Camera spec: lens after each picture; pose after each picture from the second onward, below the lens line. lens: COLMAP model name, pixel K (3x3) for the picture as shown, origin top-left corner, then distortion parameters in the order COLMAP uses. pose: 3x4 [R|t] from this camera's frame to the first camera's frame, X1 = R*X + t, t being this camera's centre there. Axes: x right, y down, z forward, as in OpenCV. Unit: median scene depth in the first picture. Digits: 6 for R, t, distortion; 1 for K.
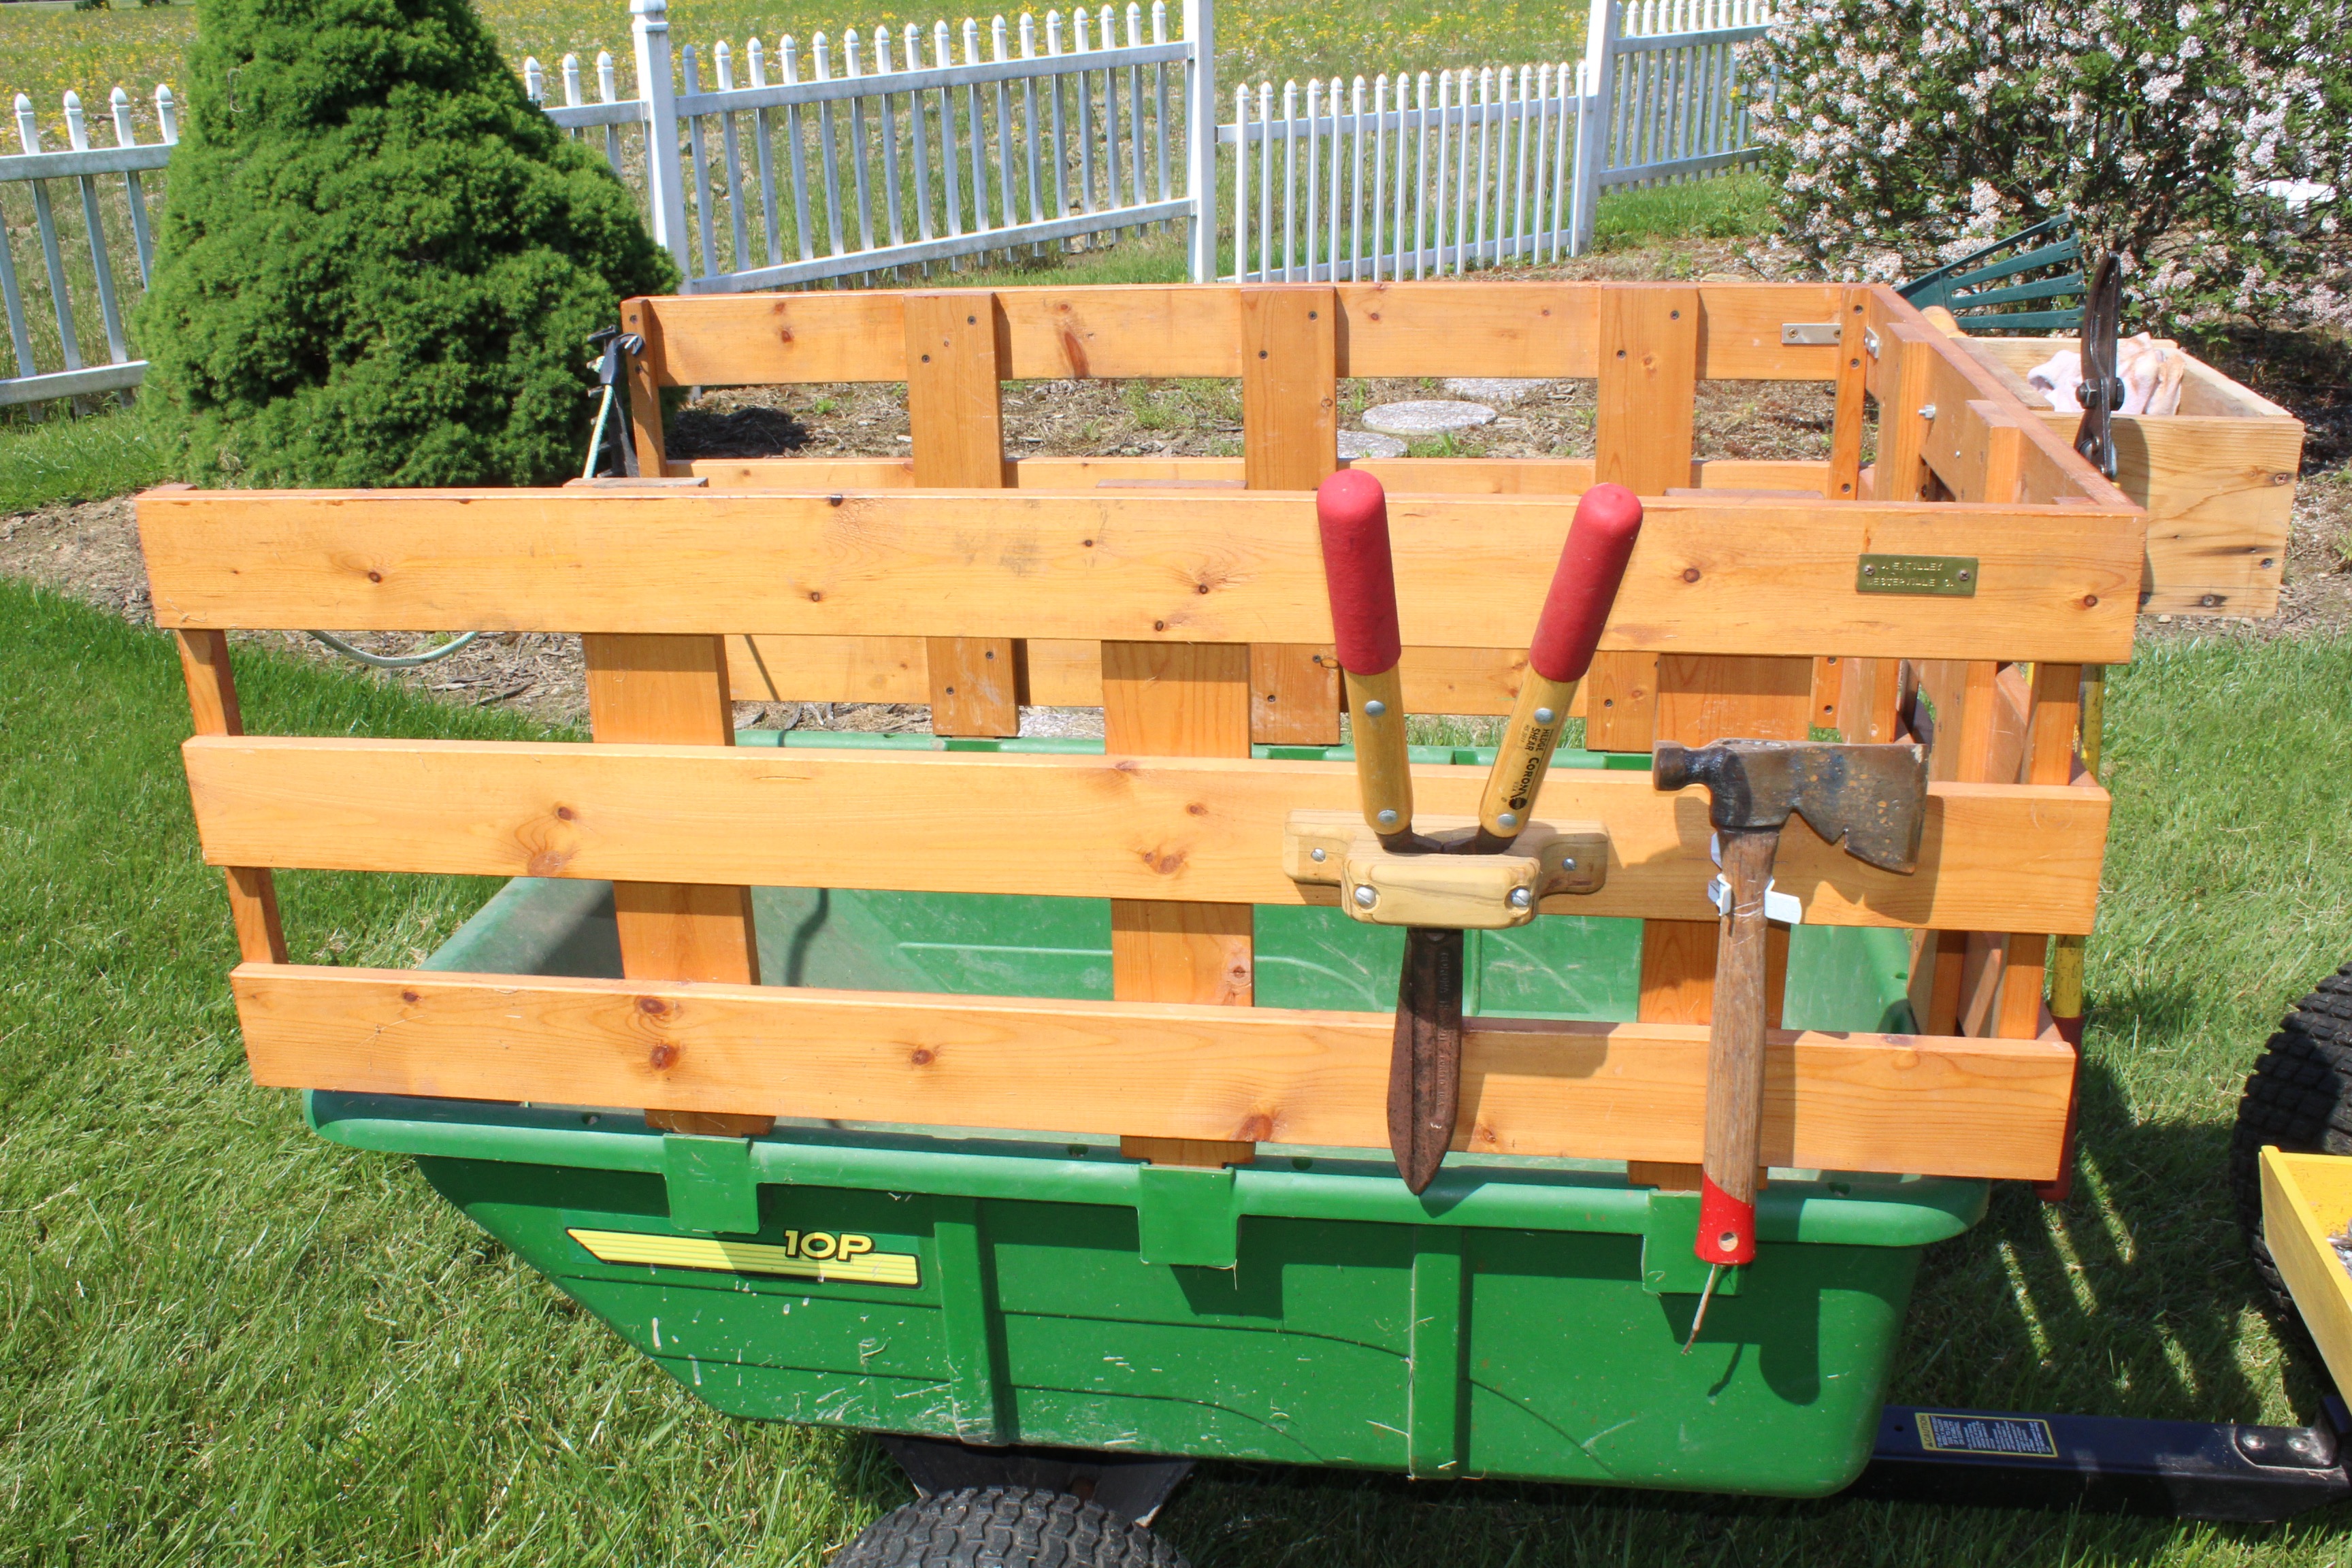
lens RADIAL K [[2122.8, 0, 1125.5], [0, 2122.8, 835.6], [0, 0, 1]] dist [-0.148753, 0.195403]
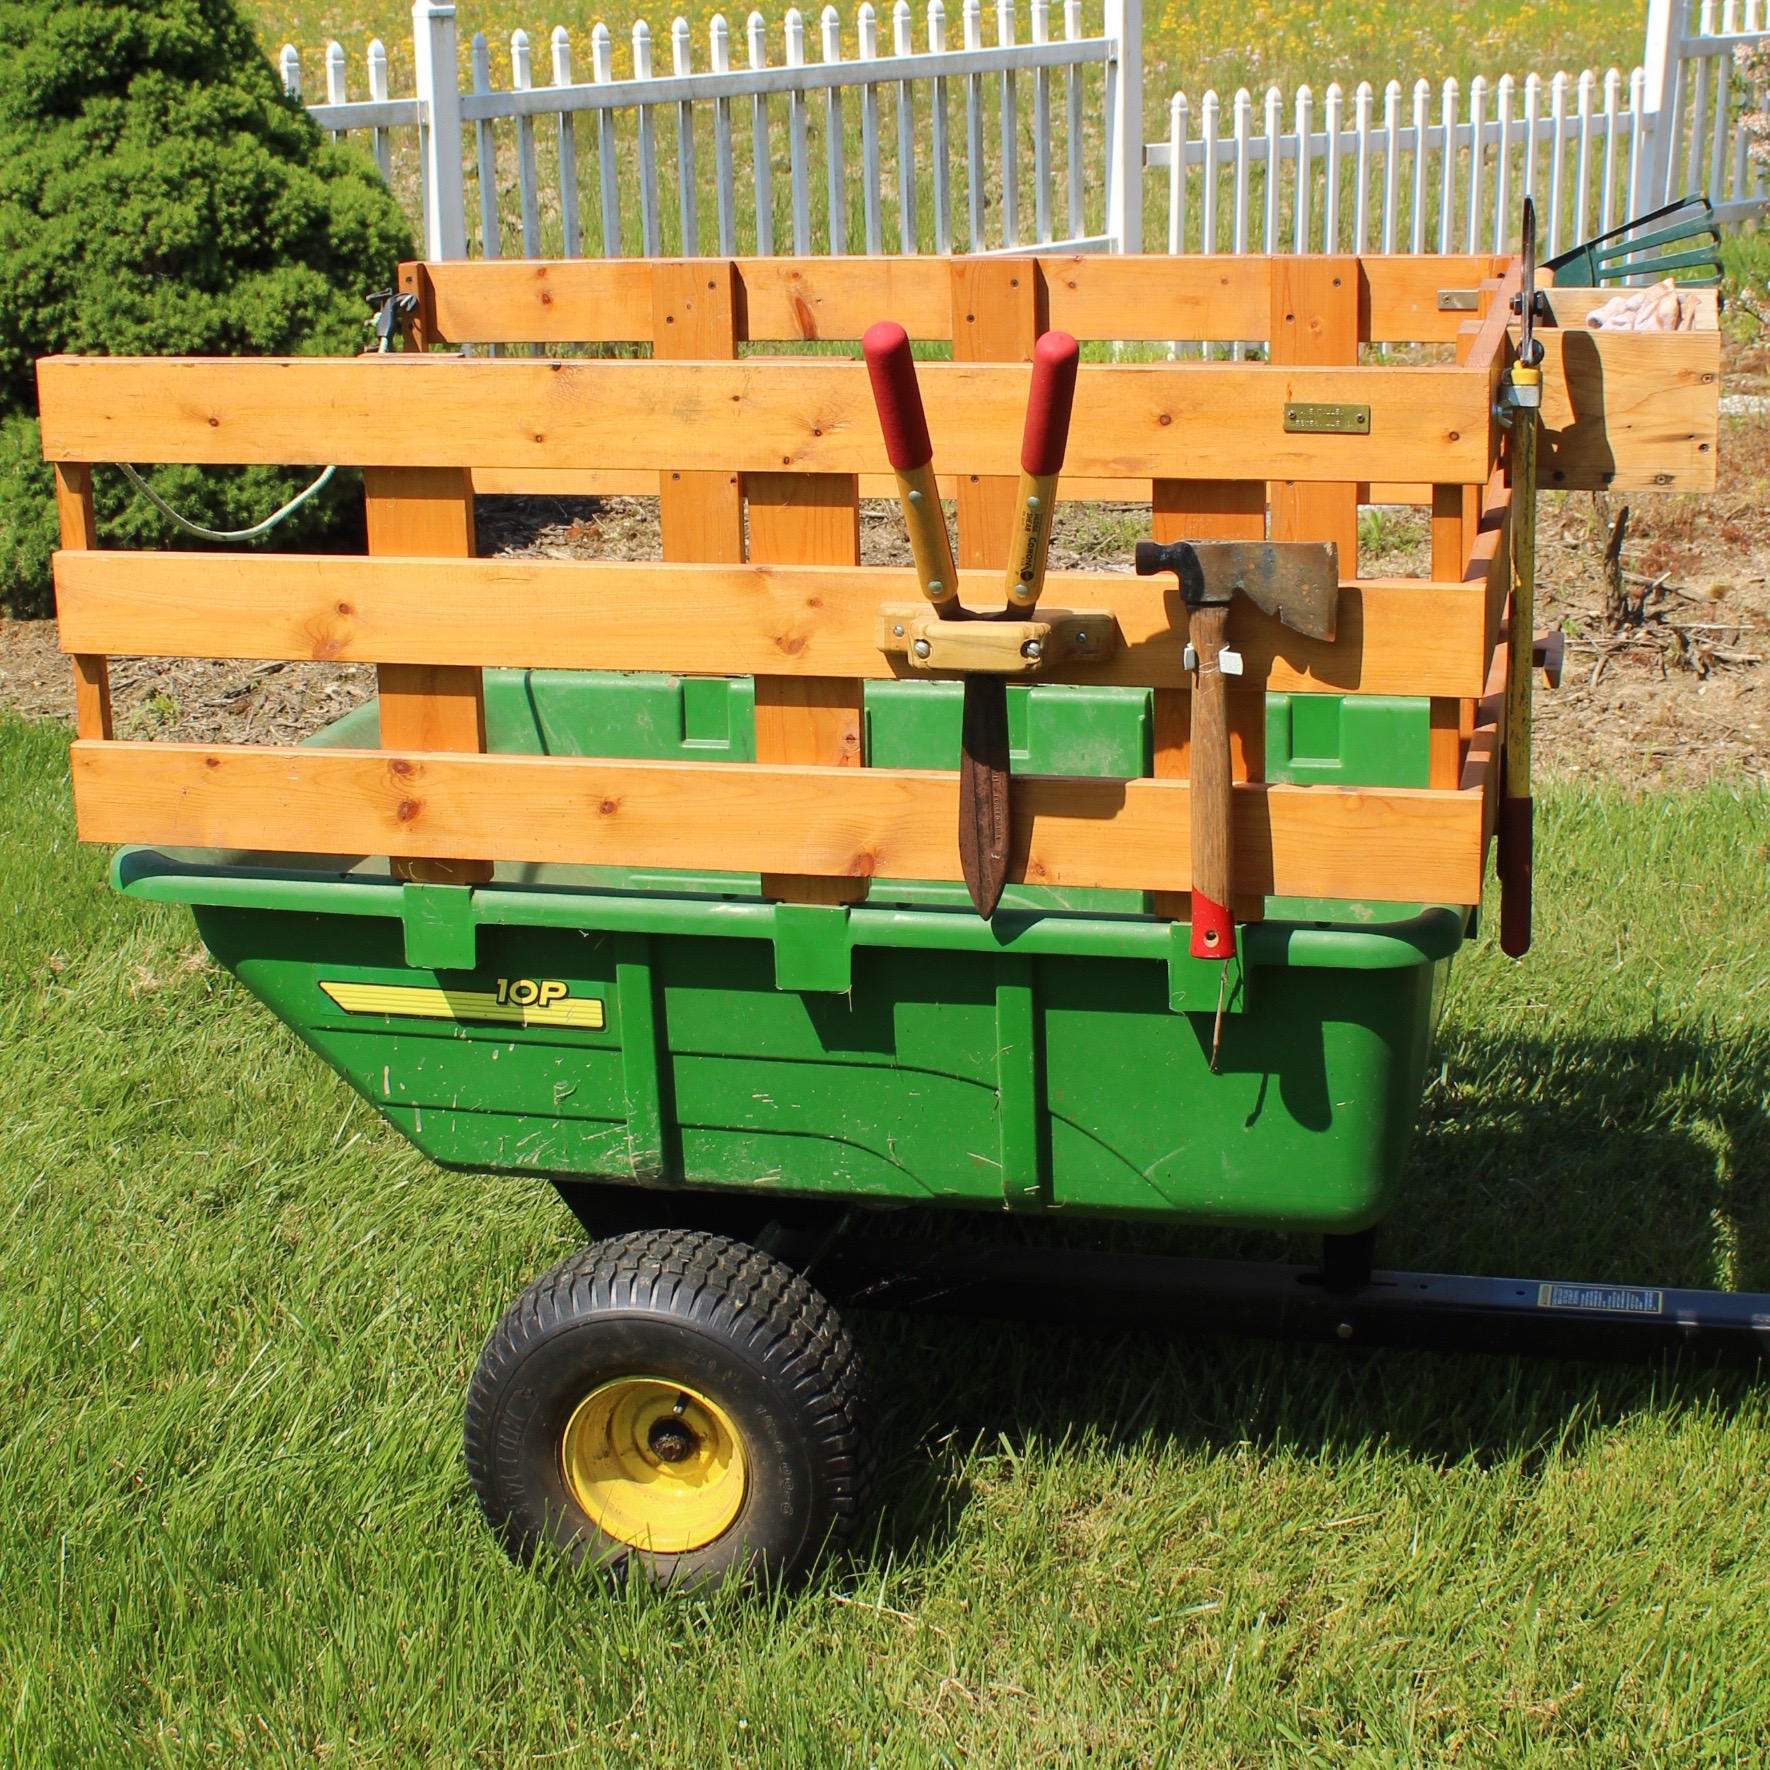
lens RADIAL K [[3334.3, 0, 884.8], [0, 3334.3, 960.0], [0, 0, 1]] dist [-0.164121, 0.505945]
pose [[0.996834, 0.030571, -0.073392, 0.069454], [-0.037066, 0.995356, -0.088843, 0.115596], [0.070336, 0.091282, 0.993338, -0.307930]]
